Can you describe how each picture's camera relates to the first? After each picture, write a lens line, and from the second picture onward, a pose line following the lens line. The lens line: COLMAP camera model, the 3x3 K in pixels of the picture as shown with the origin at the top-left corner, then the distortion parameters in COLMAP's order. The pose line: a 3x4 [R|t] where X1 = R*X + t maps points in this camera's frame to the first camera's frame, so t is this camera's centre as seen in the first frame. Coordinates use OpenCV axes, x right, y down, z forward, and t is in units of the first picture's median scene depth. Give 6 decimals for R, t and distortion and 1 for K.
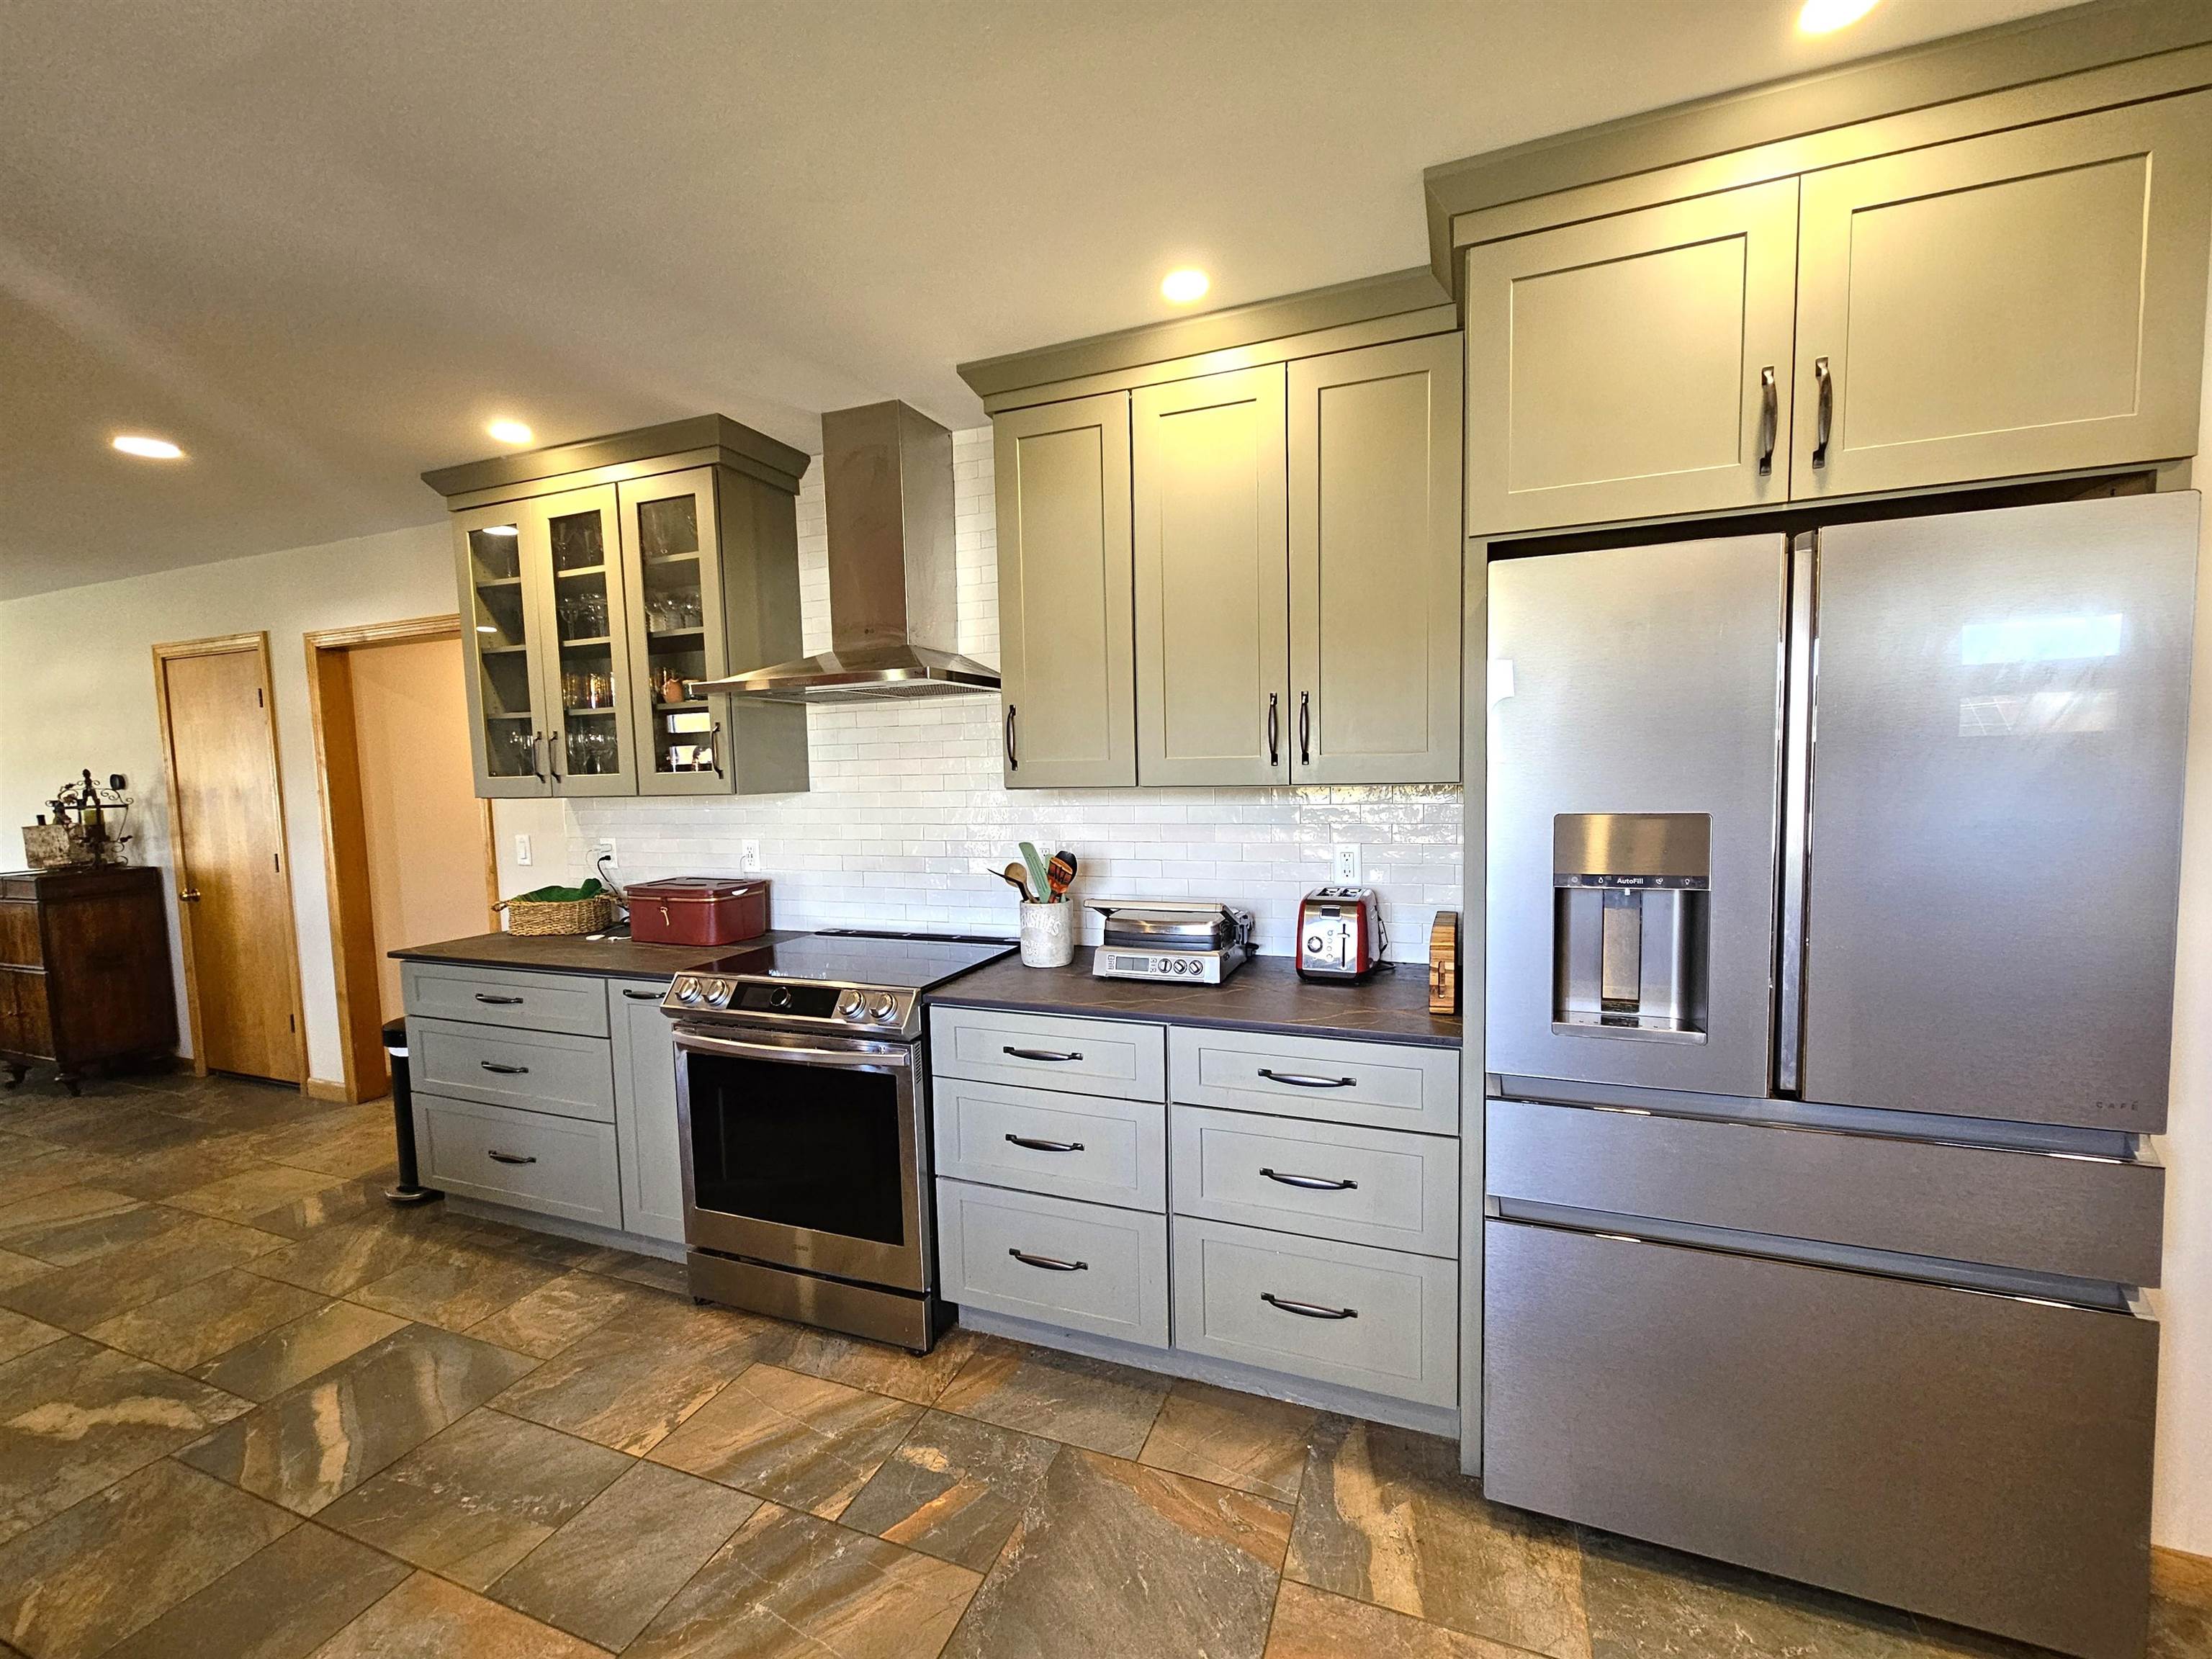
lens RADIAL K [[906.2, 0, 1121.7], [0, 906.2, 831.4], [0, 0, 1]] dist [-0.001235, 0.001935]
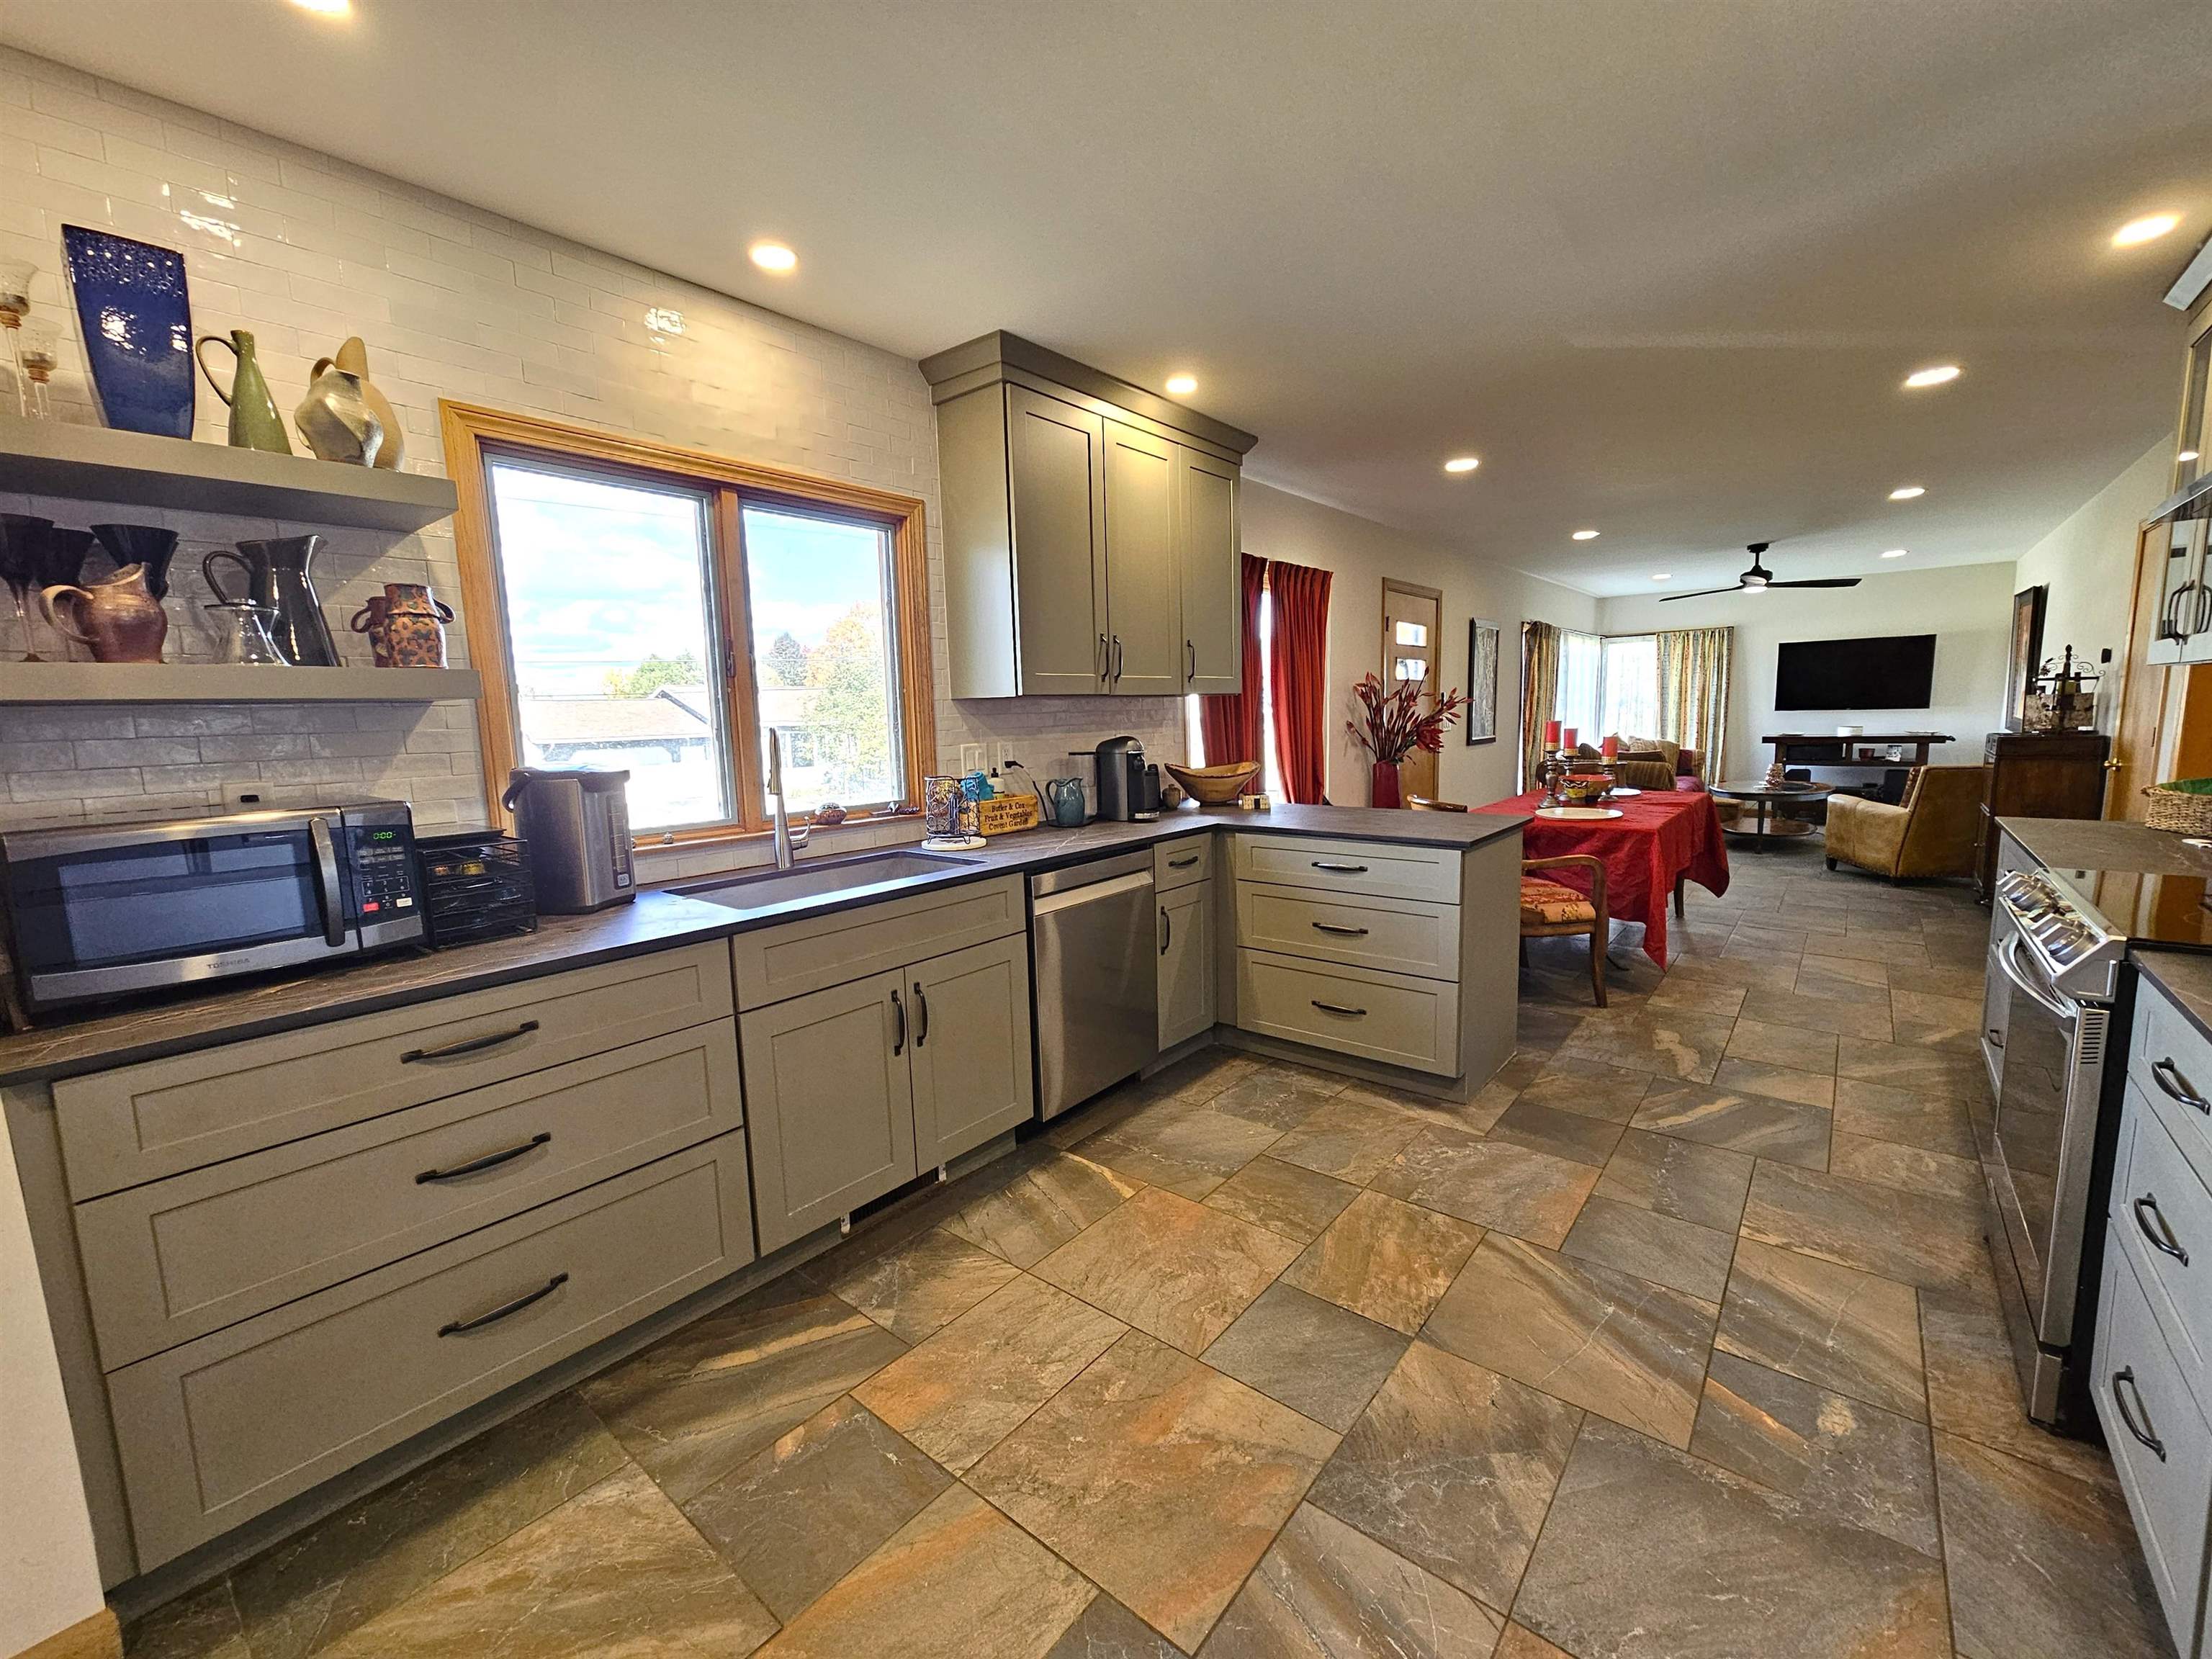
lens RADIAL K [[906.2, 0, 1121.6], [0, 906.2, 833.6], [0, 0, 1]] dist [-0.001235, 0.001935]
pose [[-0.312727, 0.160419, -0.936198, 0.654510], [-0.035632, 0.982960, 0.180334, -0.000364], [0.949174, 0.089754, -0.301682, 0.494164]]
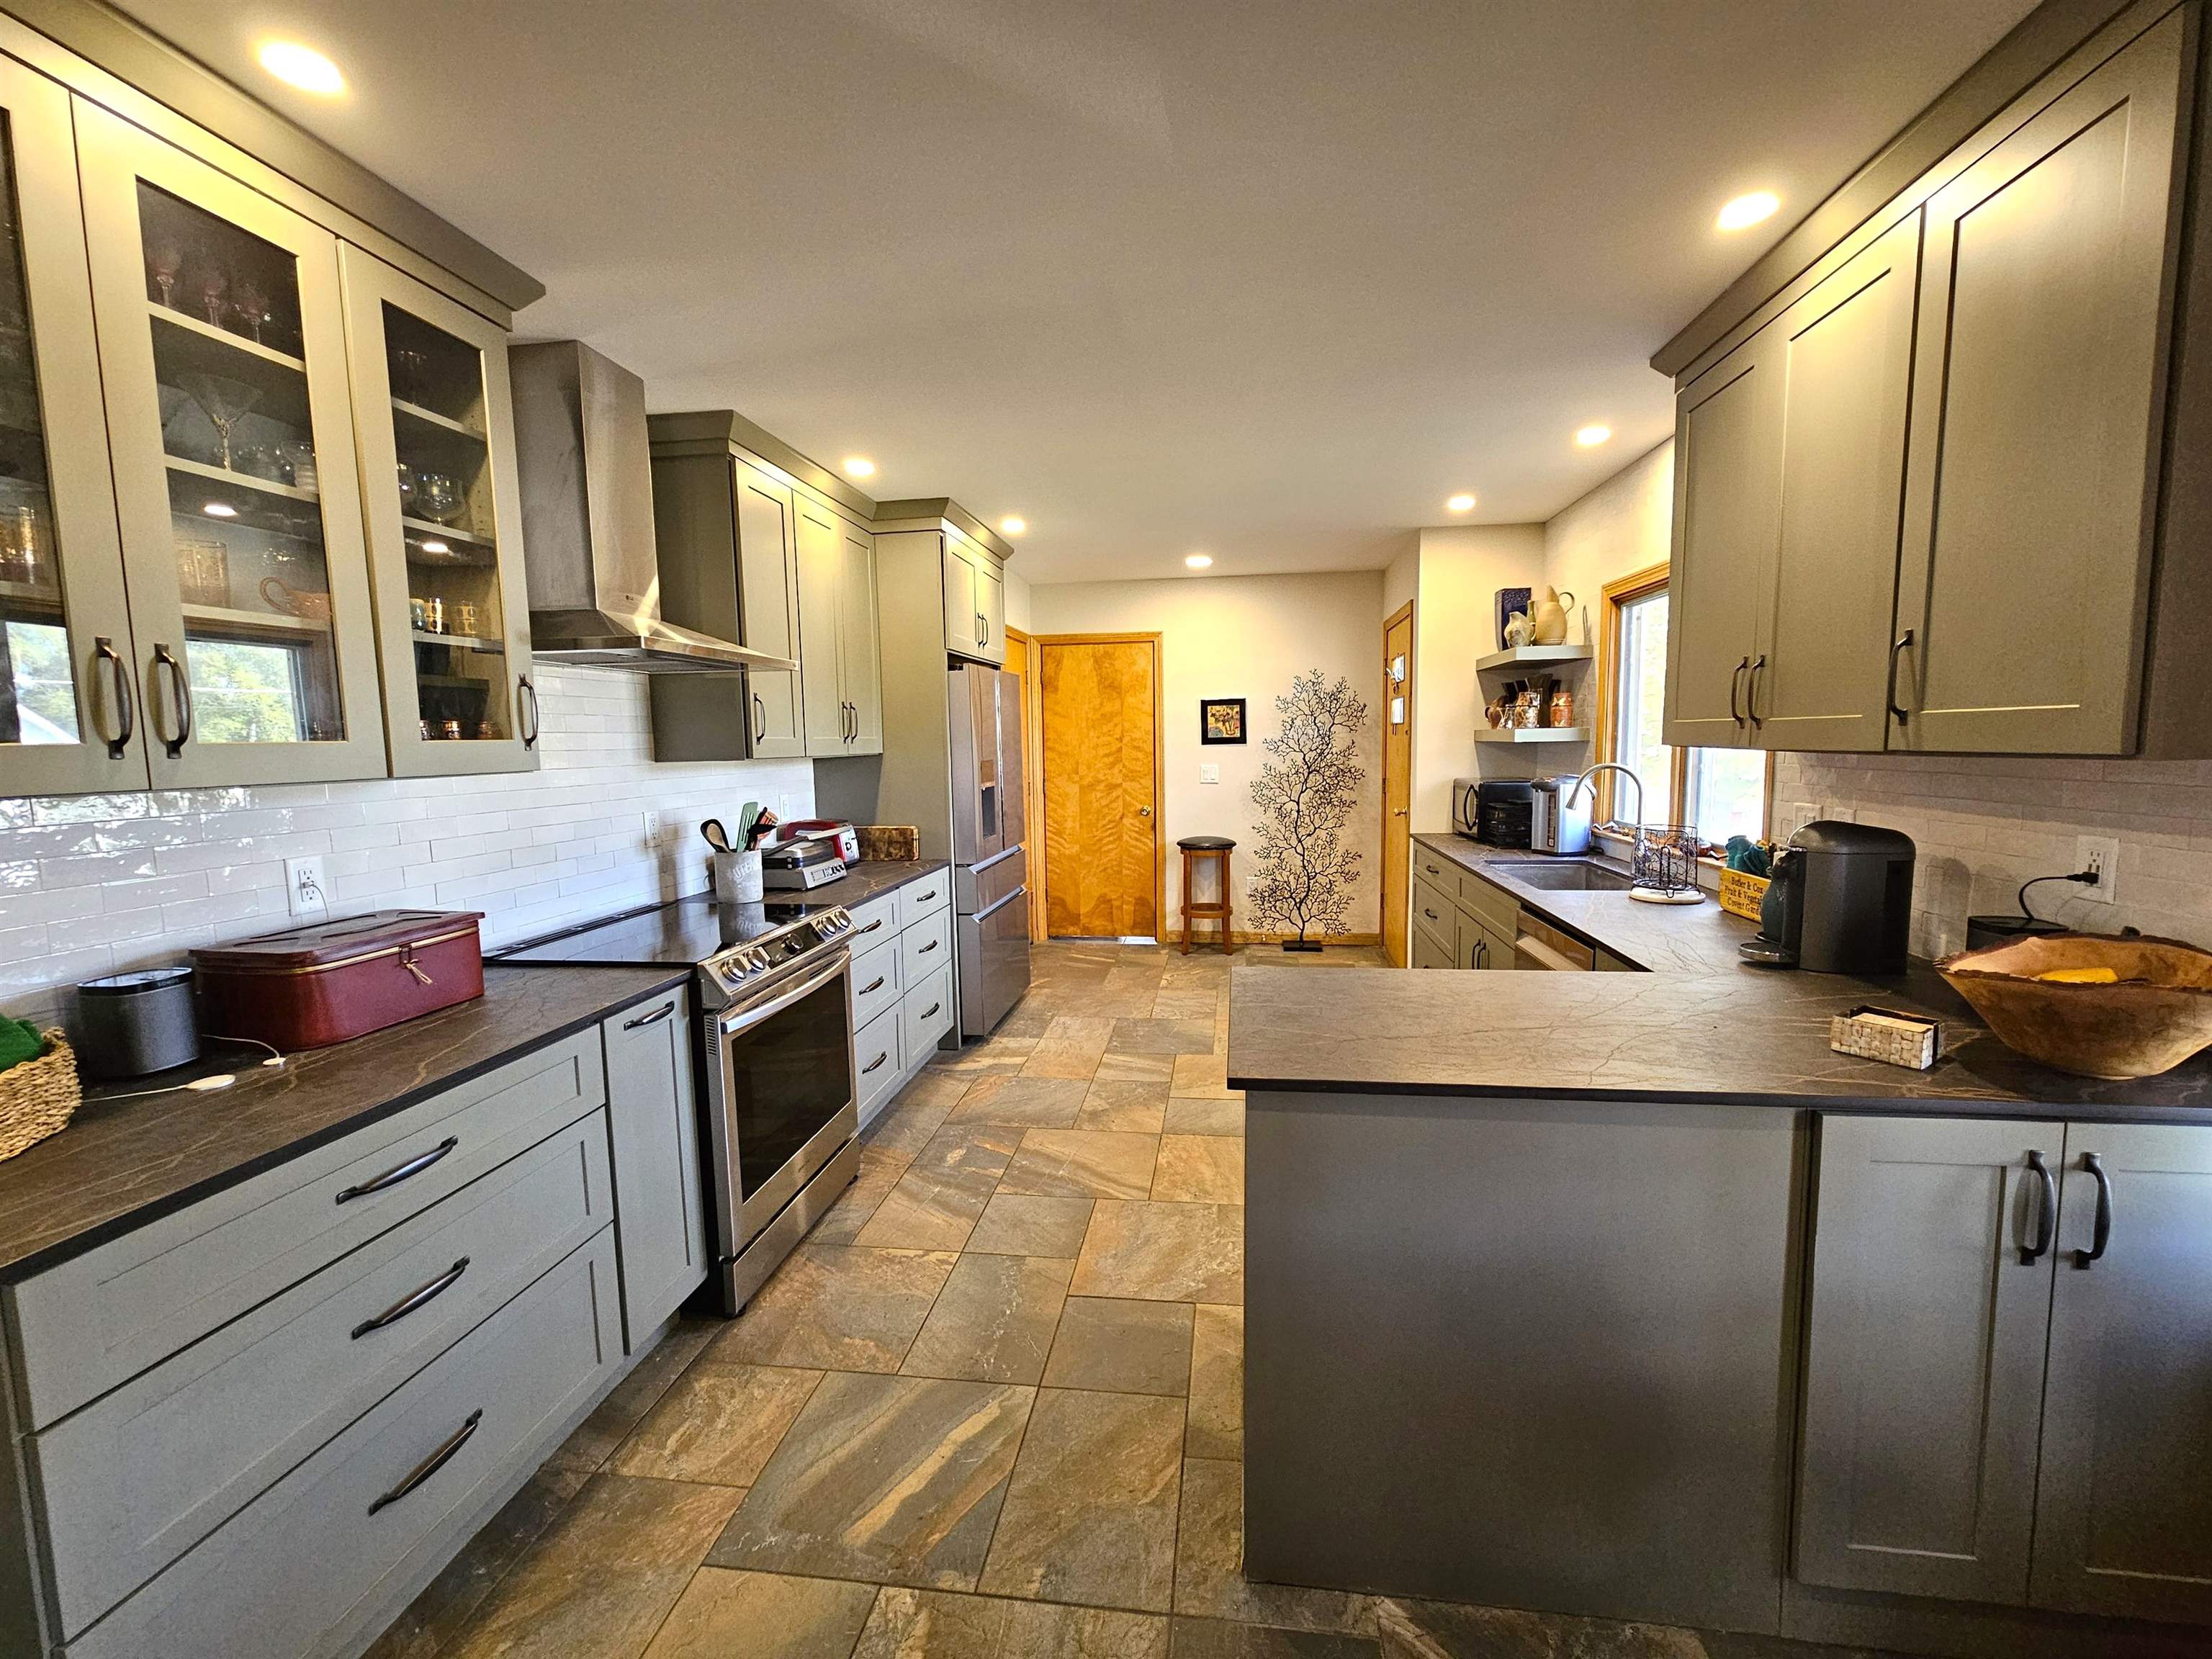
lens RADIAL K [[906.2, 0, 1118.3], [0, 906.2, 835.2], [0, 0, 1]] dist [-0.001235, 0.001935]
pose [[-0.229988, -0.076536, 0.970179, -1.638697], [0.093603, 0.990541, 0.100332, -0.023653], [-0.968682, 0.113887, -0.220649, 0.897333]]
